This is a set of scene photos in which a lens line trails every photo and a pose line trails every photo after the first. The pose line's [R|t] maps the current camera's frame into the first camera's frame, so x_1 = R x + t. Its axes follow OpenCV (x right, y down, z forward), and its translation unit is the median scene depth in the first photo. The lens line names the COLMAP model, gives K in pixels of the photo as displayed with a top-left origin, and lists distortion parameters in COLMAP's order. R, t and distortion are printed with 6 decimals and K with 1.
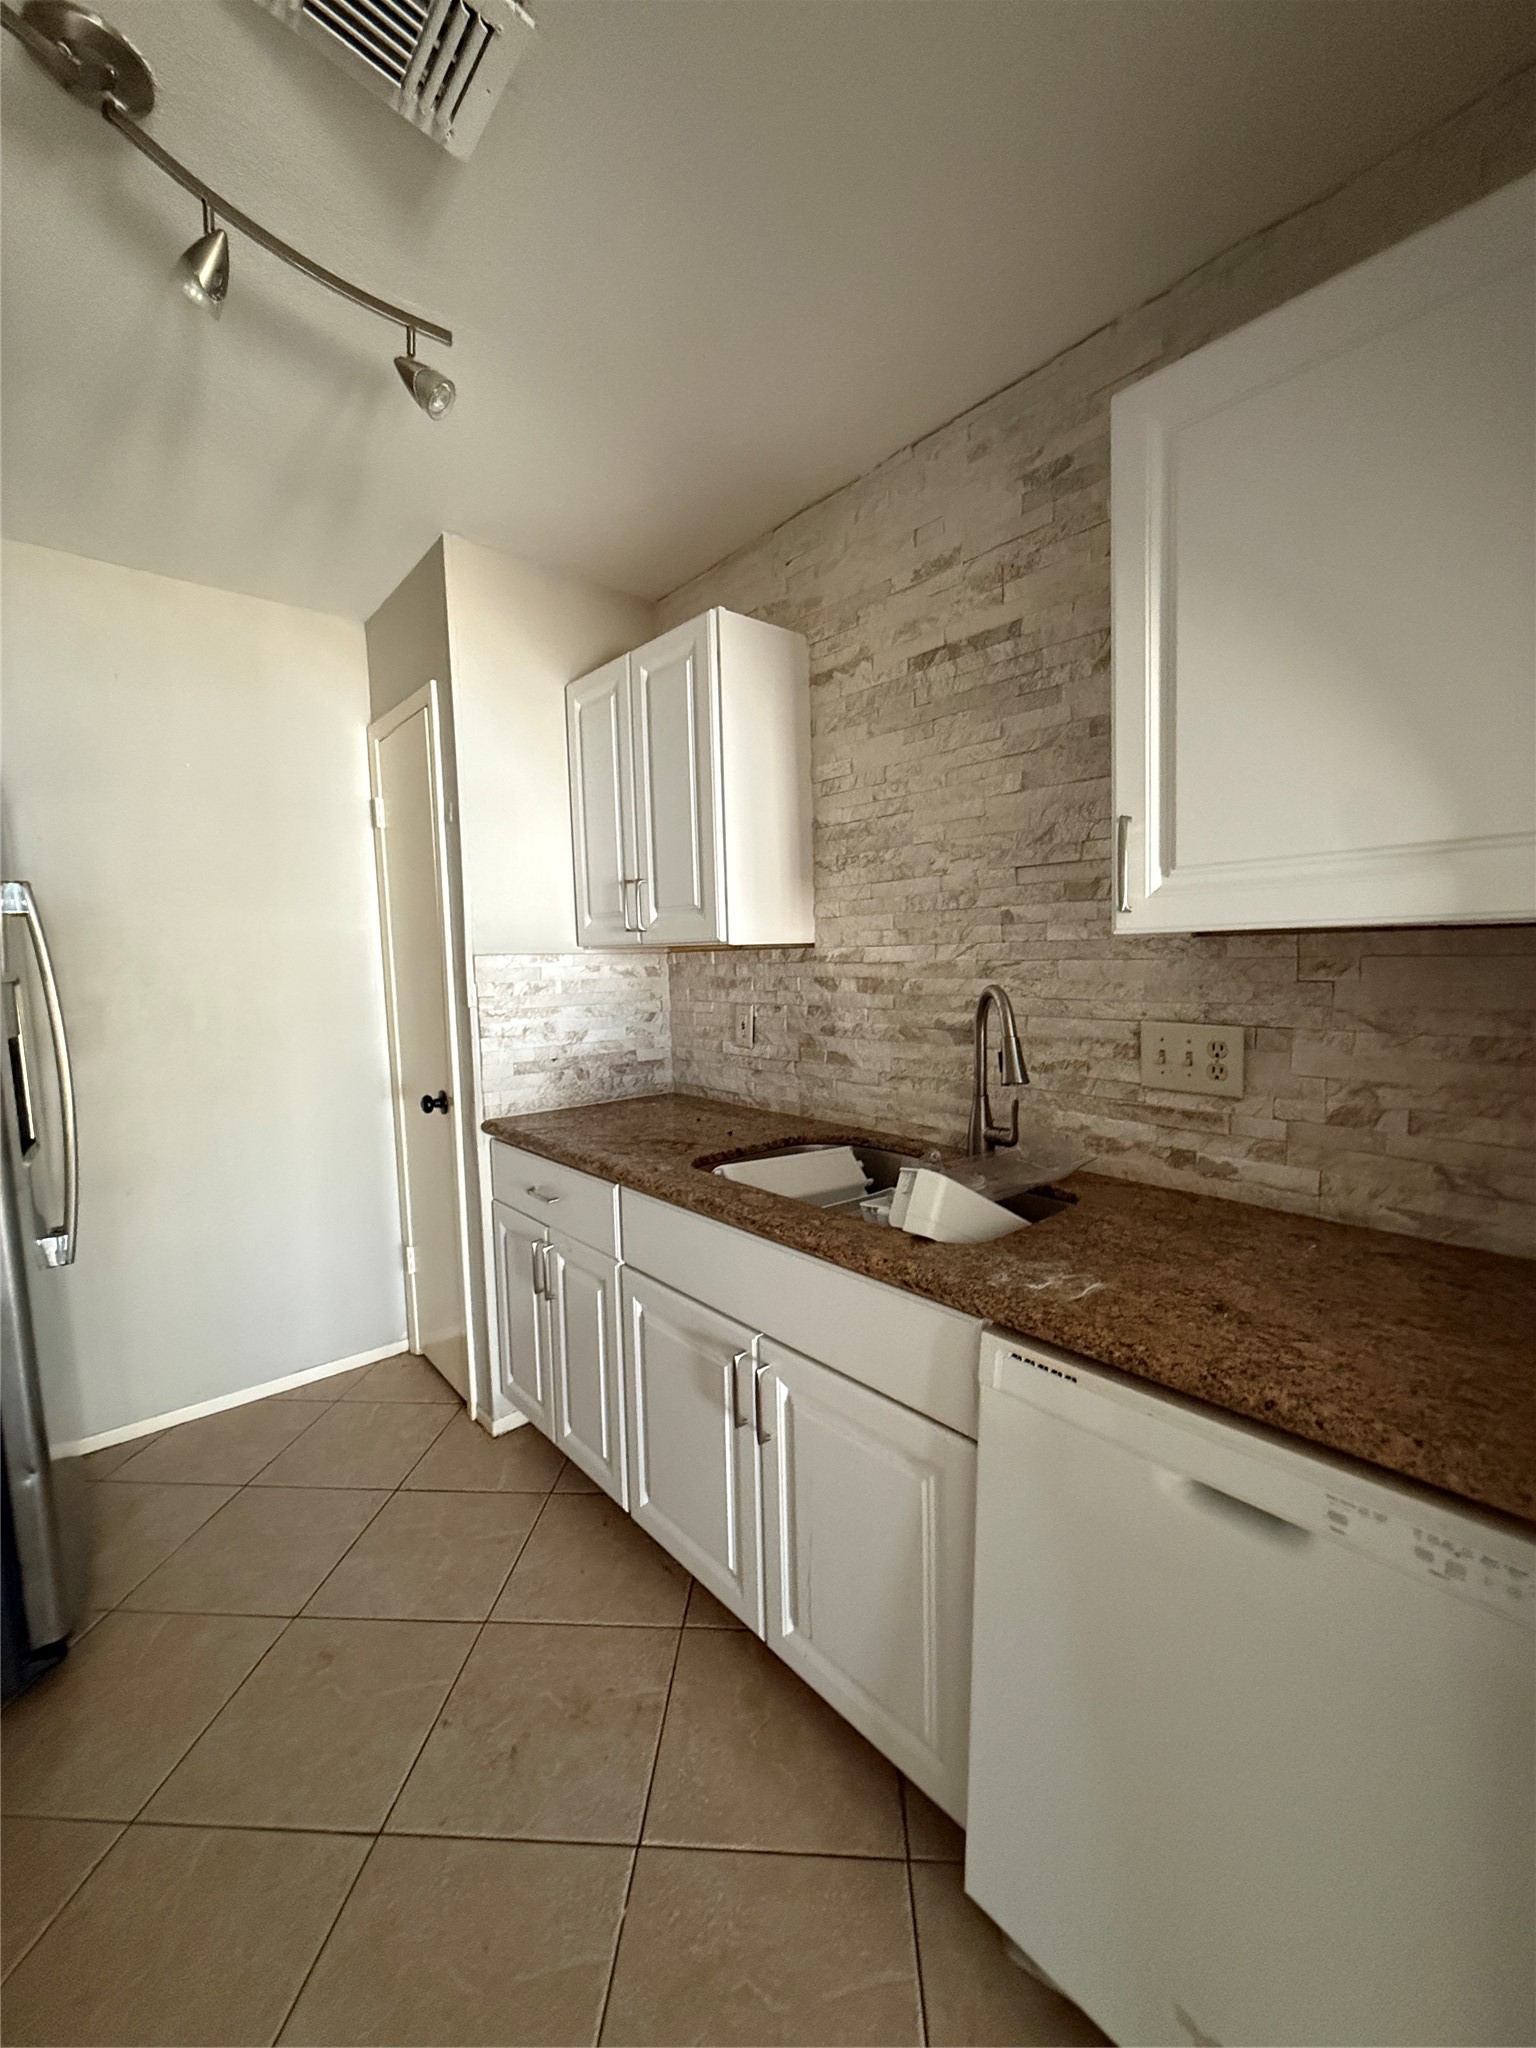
lens RADIAL K [[813.7, 0, 760.8], [0, 813.7, 1023.2], [0, 0, 1]] dist [-0.000169, -0.000132]
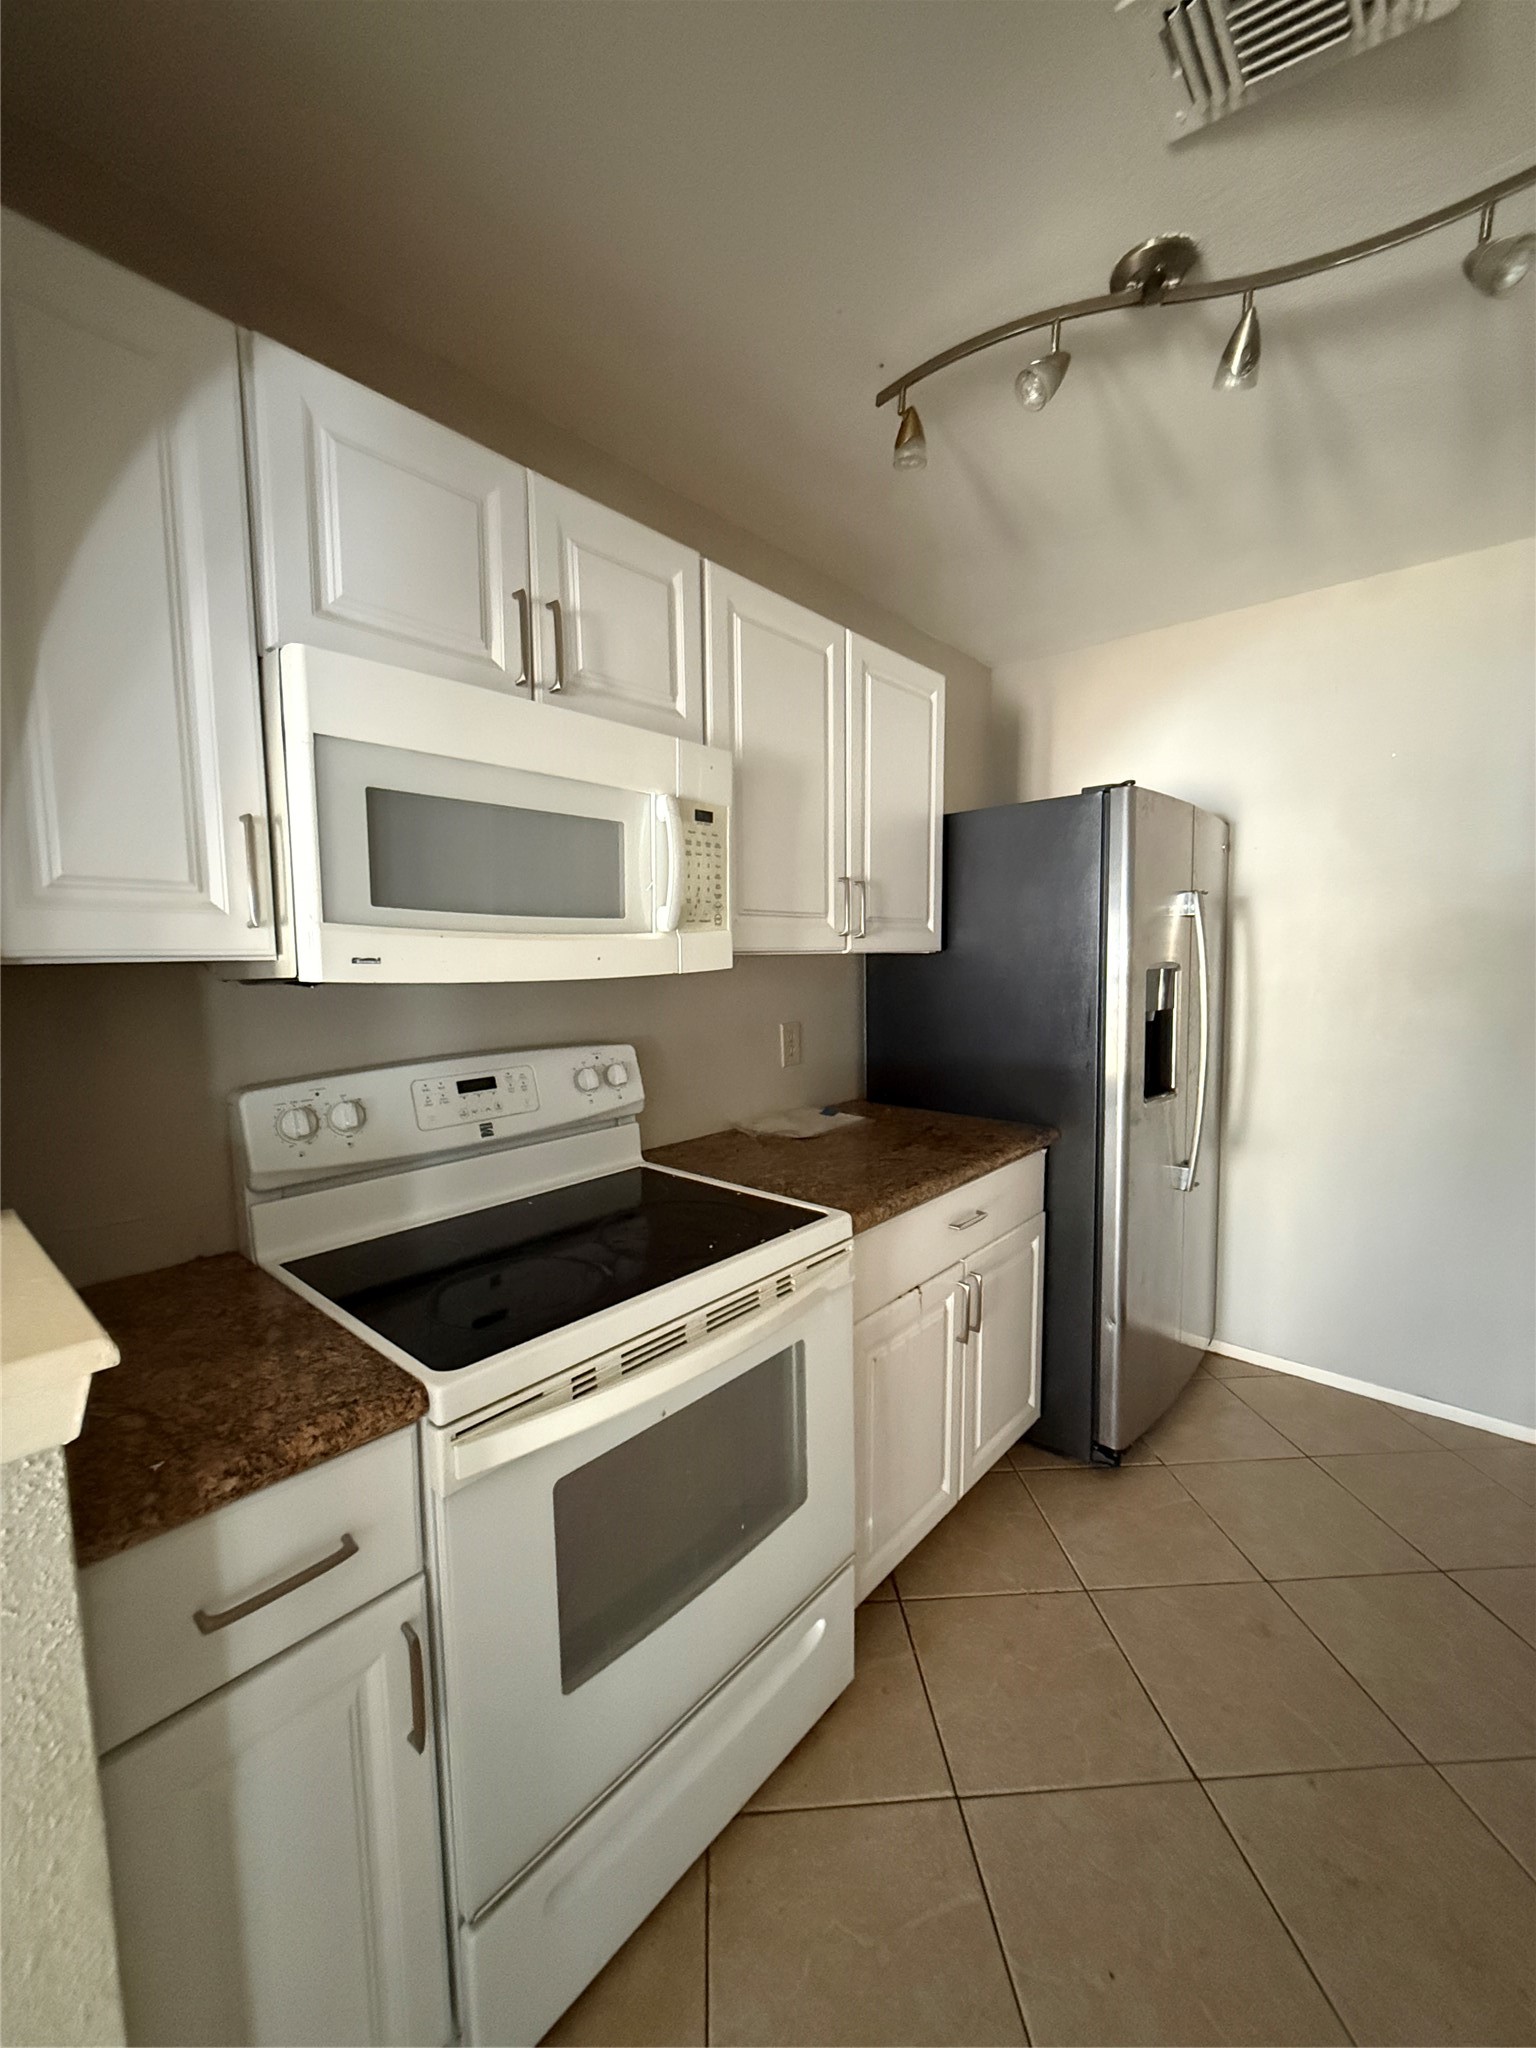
lens RADIAL K [[813.7, 0, 770.5], [0, 813.7, 1019.8], [0, 0, 1]] dist [-0.000169, -0.000132]
pose [[0.132735, 0.103878, -0.985693, 0.409986], [-0.076267, 0.992615, 0.094337, -0.056308], [0.988213, 0.062654, 0.139677, 0.230727]]
